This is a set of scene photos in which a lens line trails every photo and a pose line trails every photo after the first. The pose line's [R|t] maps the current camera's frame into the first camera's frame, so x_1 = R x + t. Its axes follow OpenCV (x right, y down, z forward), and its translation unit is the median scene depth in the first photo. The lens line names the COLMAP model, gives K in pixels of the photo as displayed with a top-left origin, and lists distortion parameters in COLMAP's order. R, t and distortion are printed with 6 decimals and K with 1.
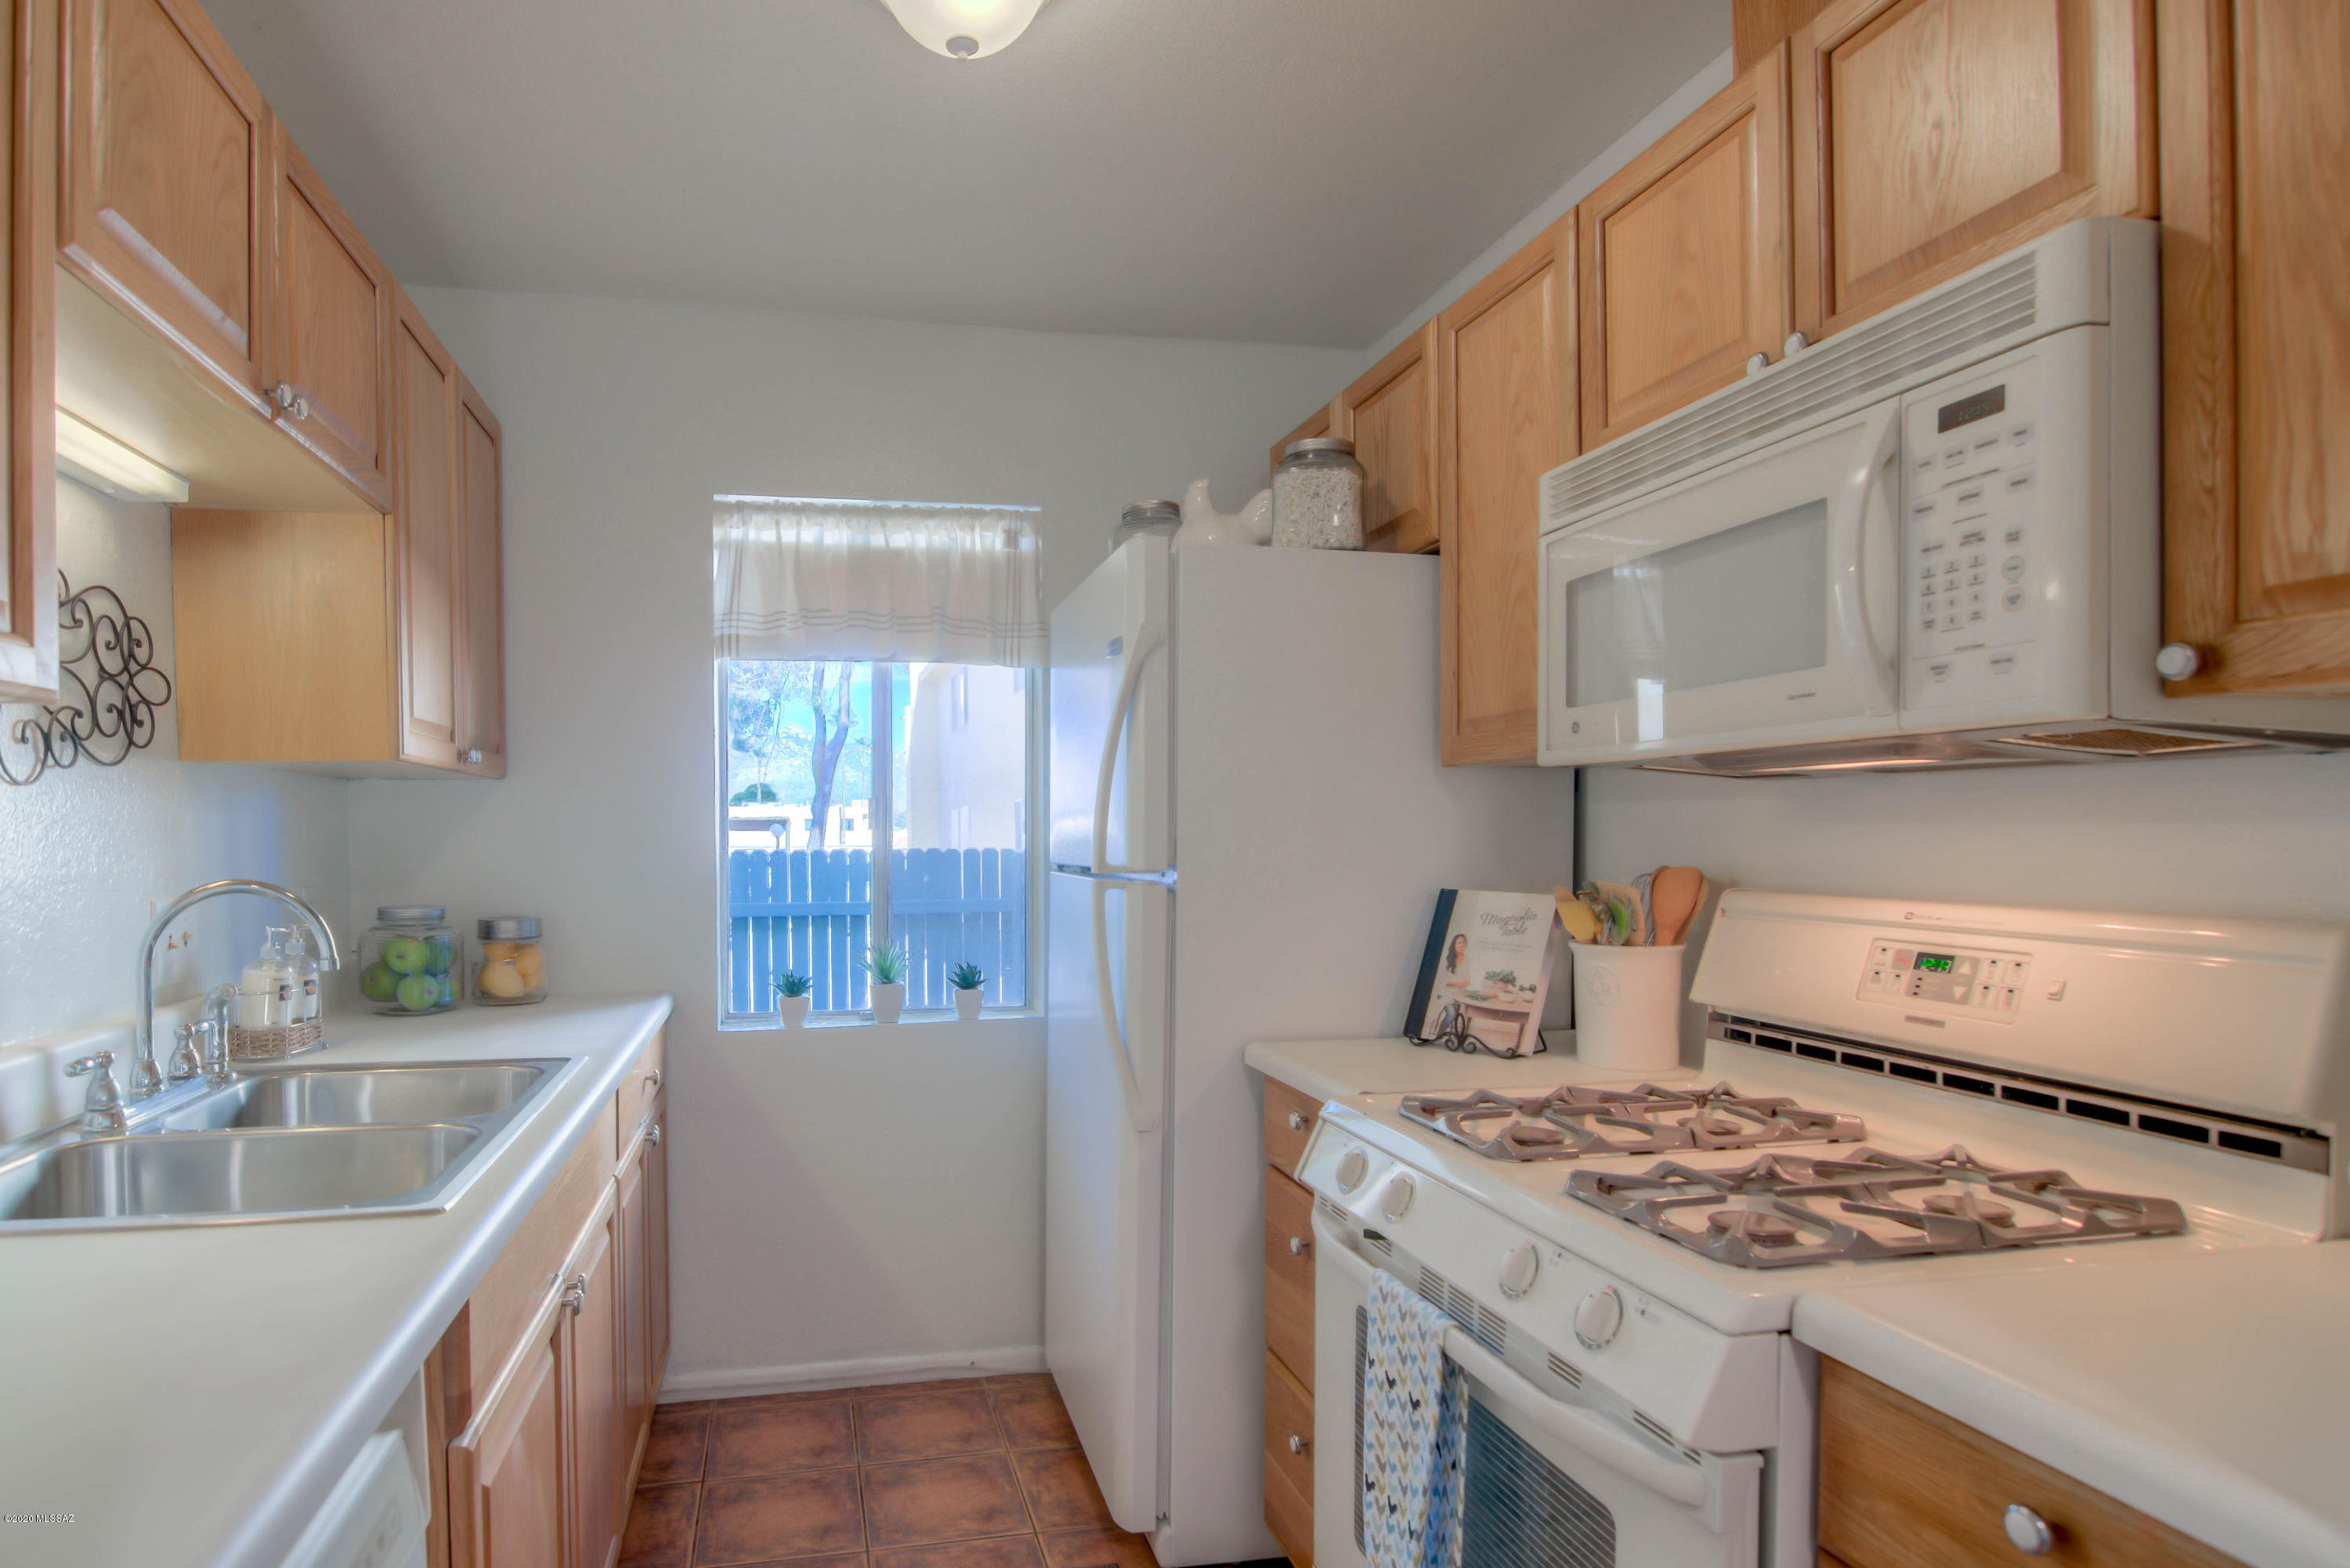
lens RADIAL K [[1259.5, 0, 1009.3], [0, 1259.5, 851.1], [0, 0, 1]] dist [-0.000427, -0.017661]
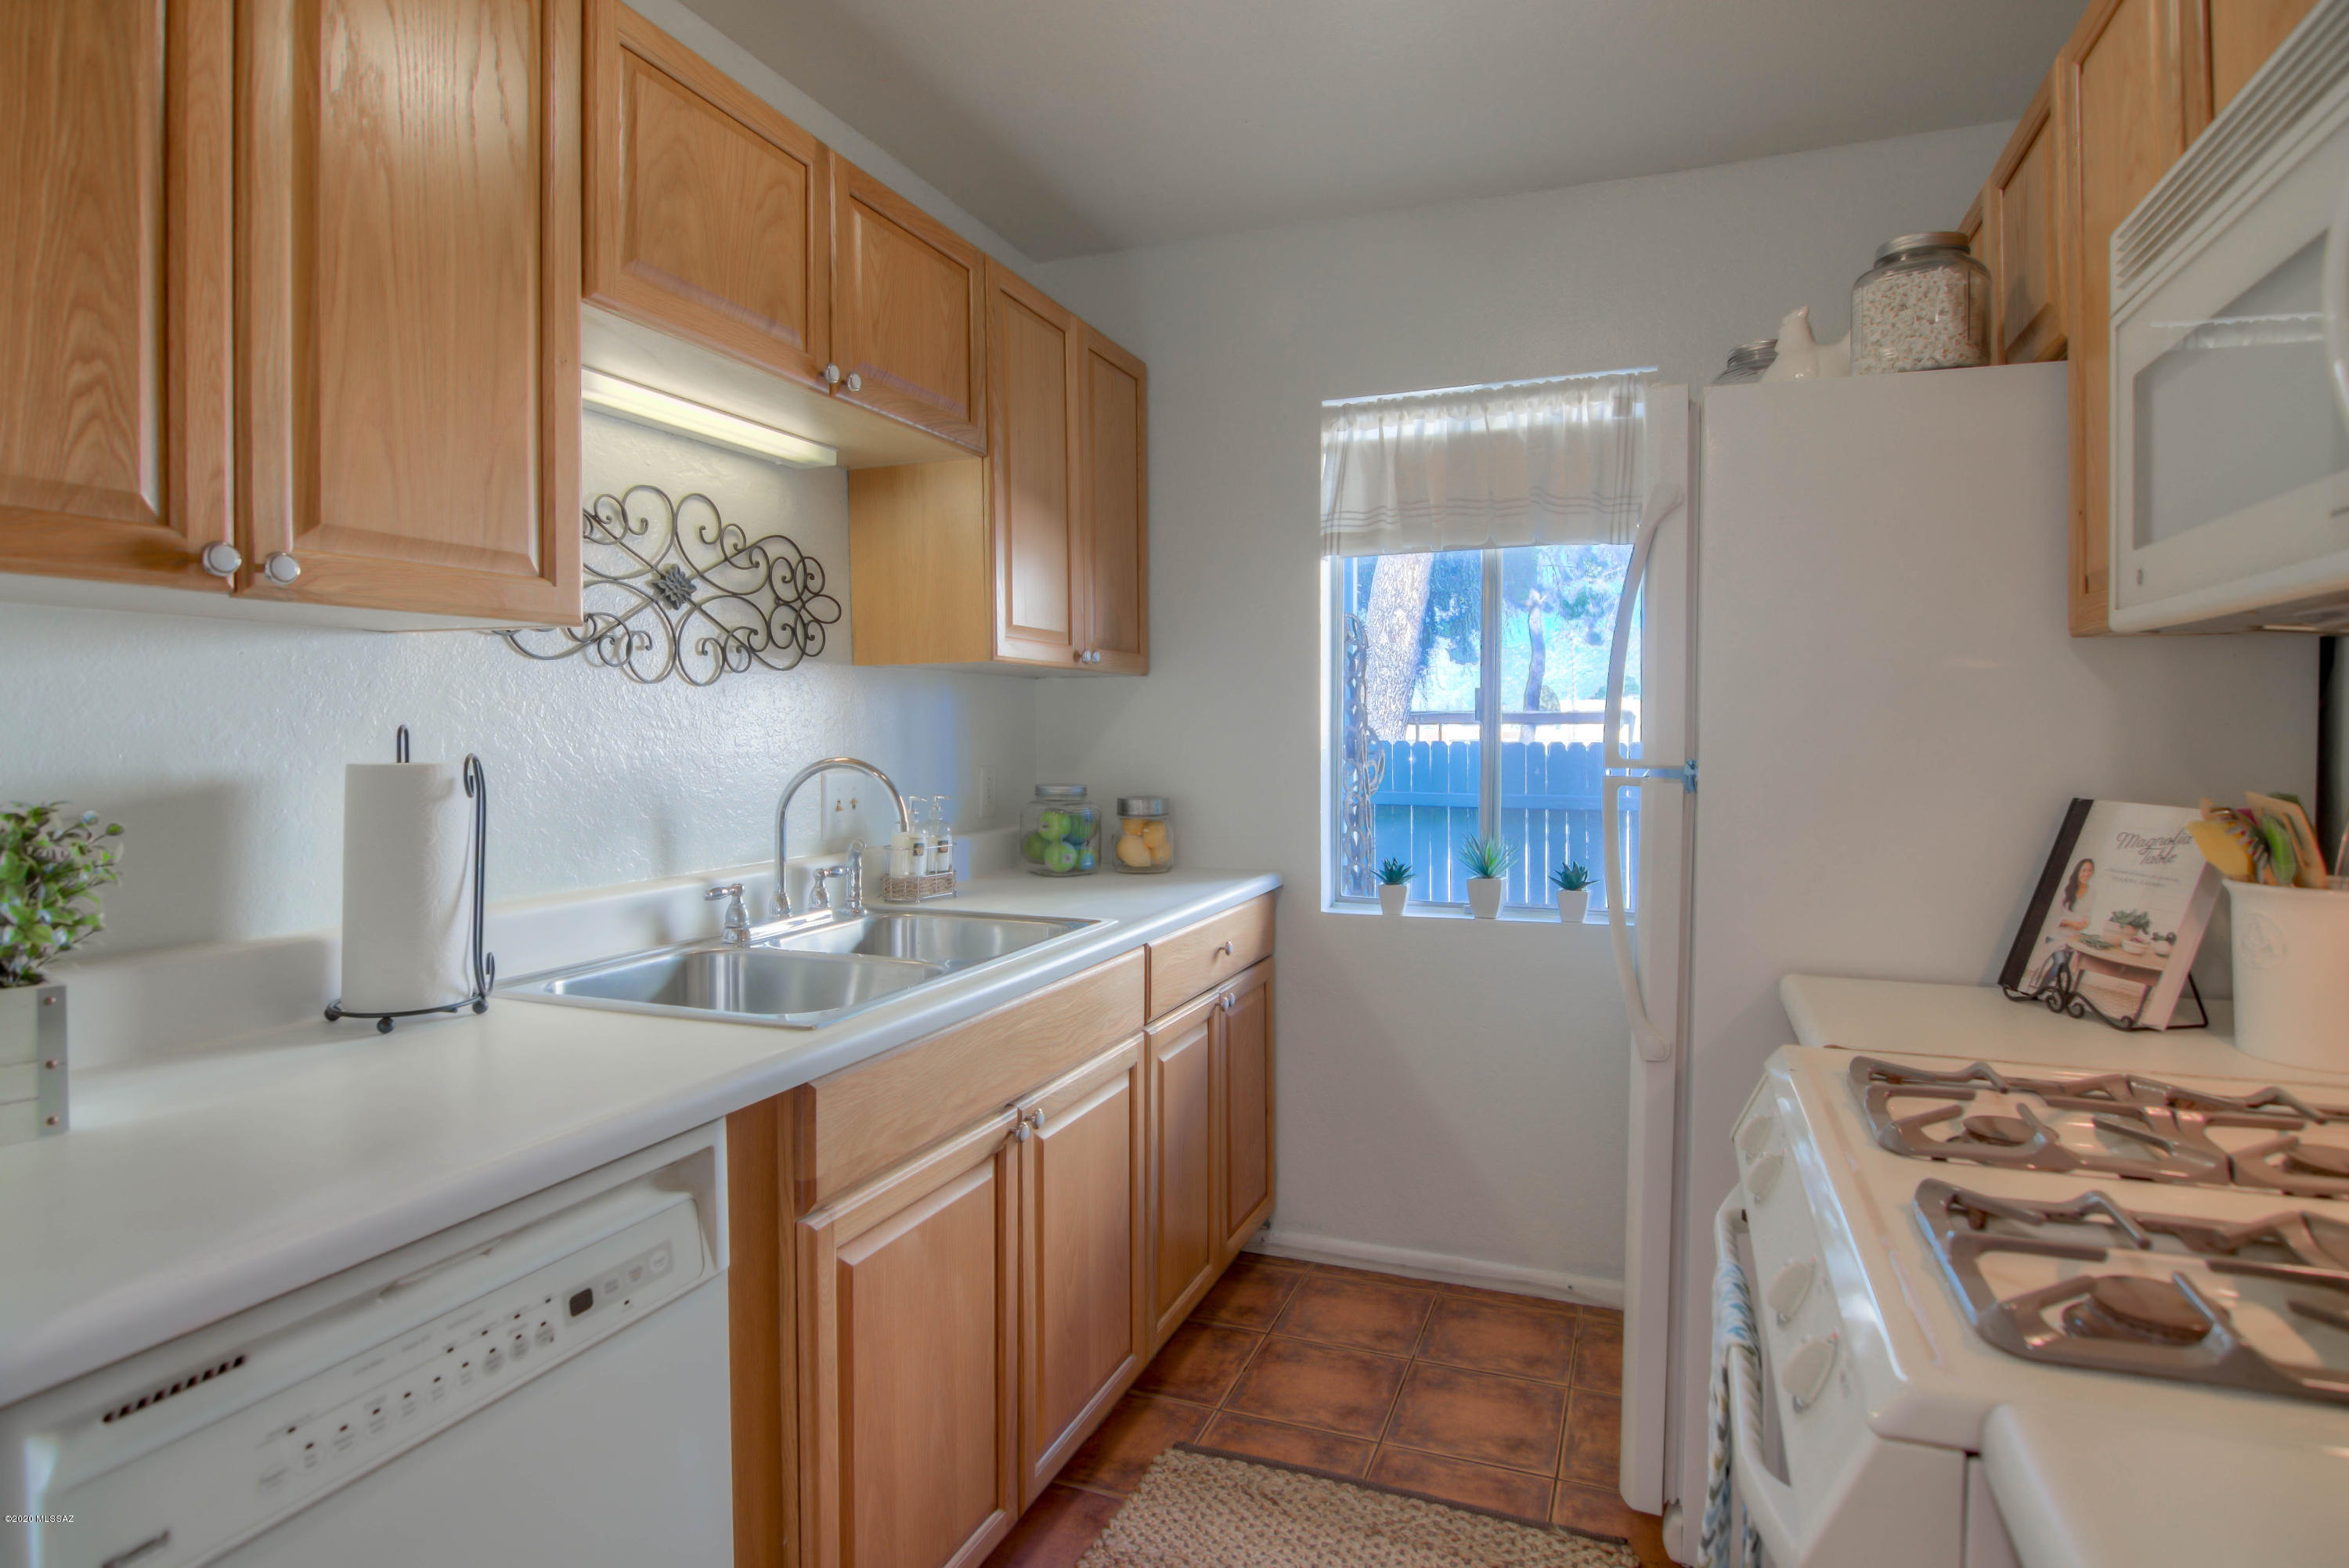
lens RADIAL K [[1216.2, 0, 1178.1], [0, 1216.2, 742.0], [0, 0, 1]] dist [-0.000315, -0.014779]
pose [[0.854943, 0.010359, -0.518618, 0.259866], [-0.011011, 0.999938, 0.001822, 0.000805], [0.518605, 0.004153, 0.855004, 0.097096]]
